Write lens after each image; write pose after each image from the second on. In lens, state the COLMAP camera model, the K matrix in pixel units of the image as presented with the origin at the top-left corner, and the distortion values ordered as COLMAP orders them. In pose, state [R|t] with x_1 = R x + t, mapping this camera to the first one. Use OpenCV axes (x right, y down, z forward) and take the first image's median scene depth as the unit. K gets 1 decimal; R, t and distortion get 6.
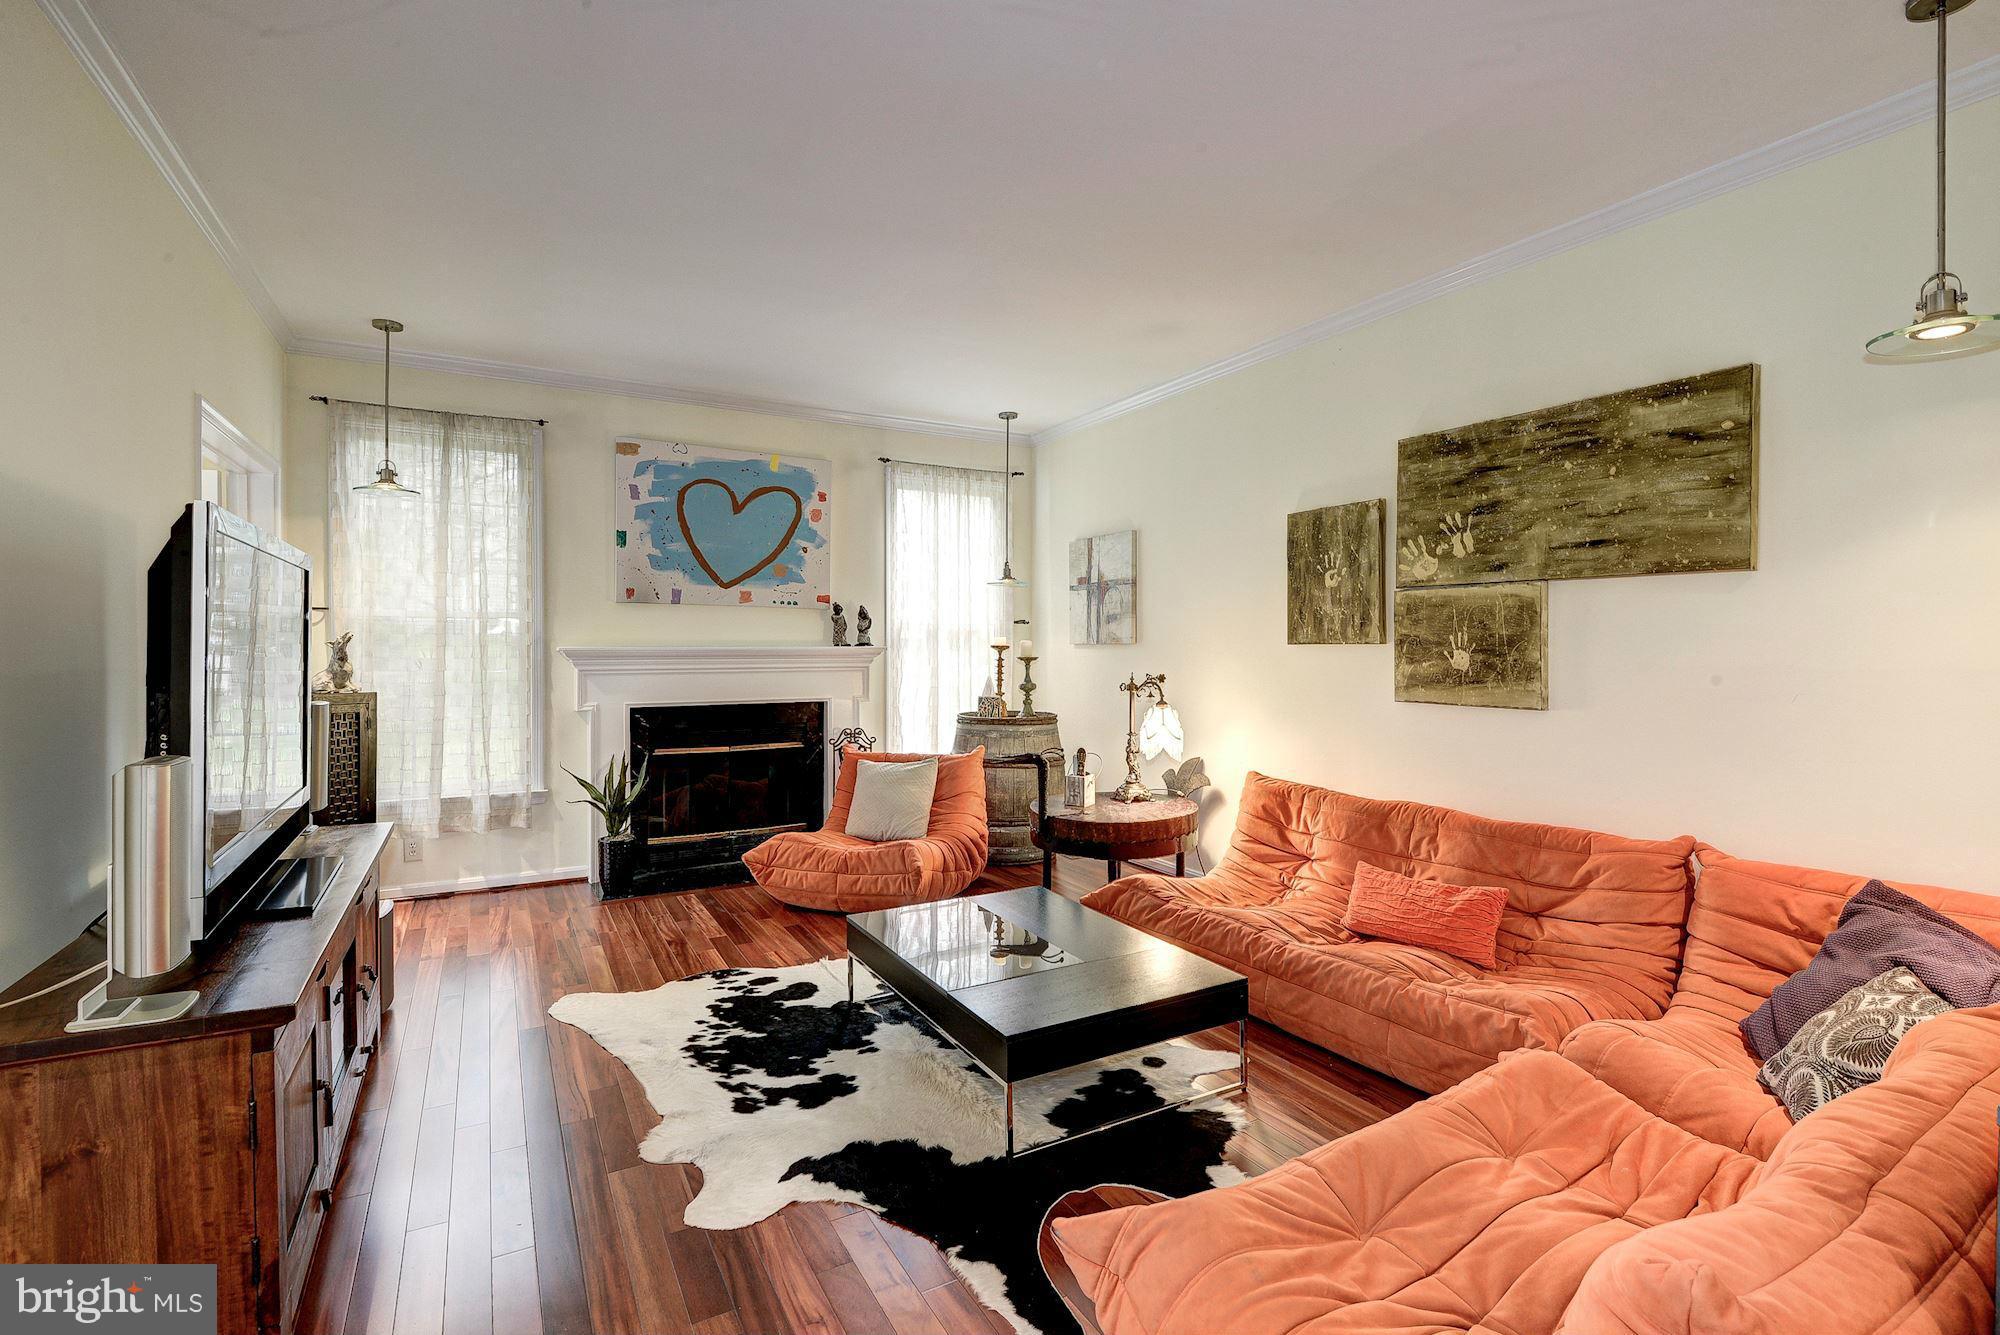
lens RADIAL K [[916.2, 0, 1004.0], [0, 916.2, 672.1], [0, 0, 1]] dist [-0.000869, -0.000321]
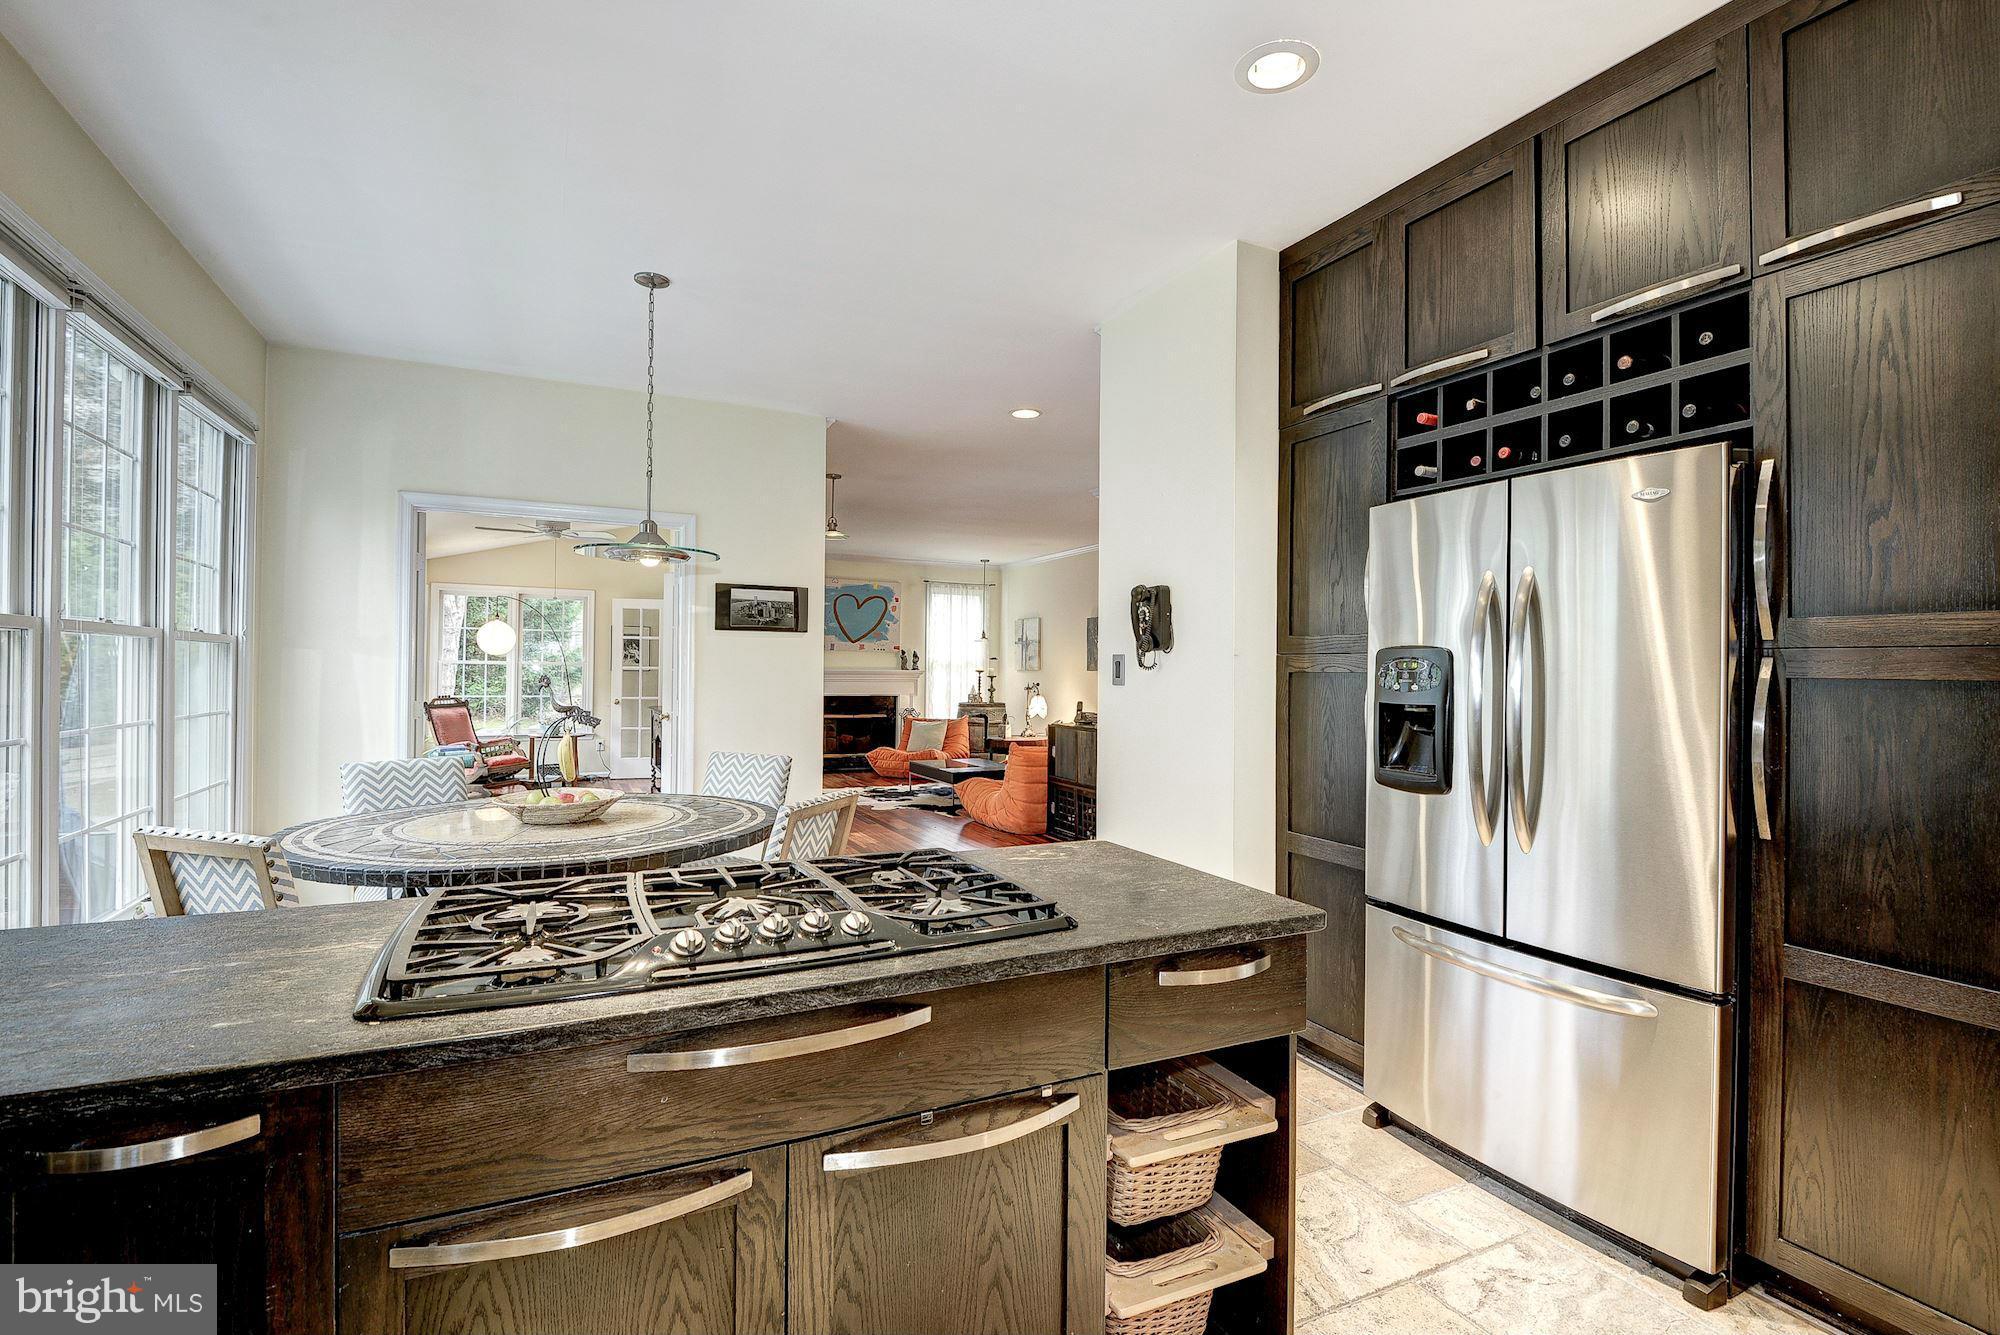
lens RADIAL K [[930.7, 0, 963.8], [0, 930.7, 665.2], [0, 0, 1]] dist [-0.018400, -0.000836]
pose [[0.996782, 0.010334, -0.079491, 0.132028], [-0.013247, 0.999256, -0.036210, 0.037345], [0.079058, 0.037146, 0.996178, -1.151780]]
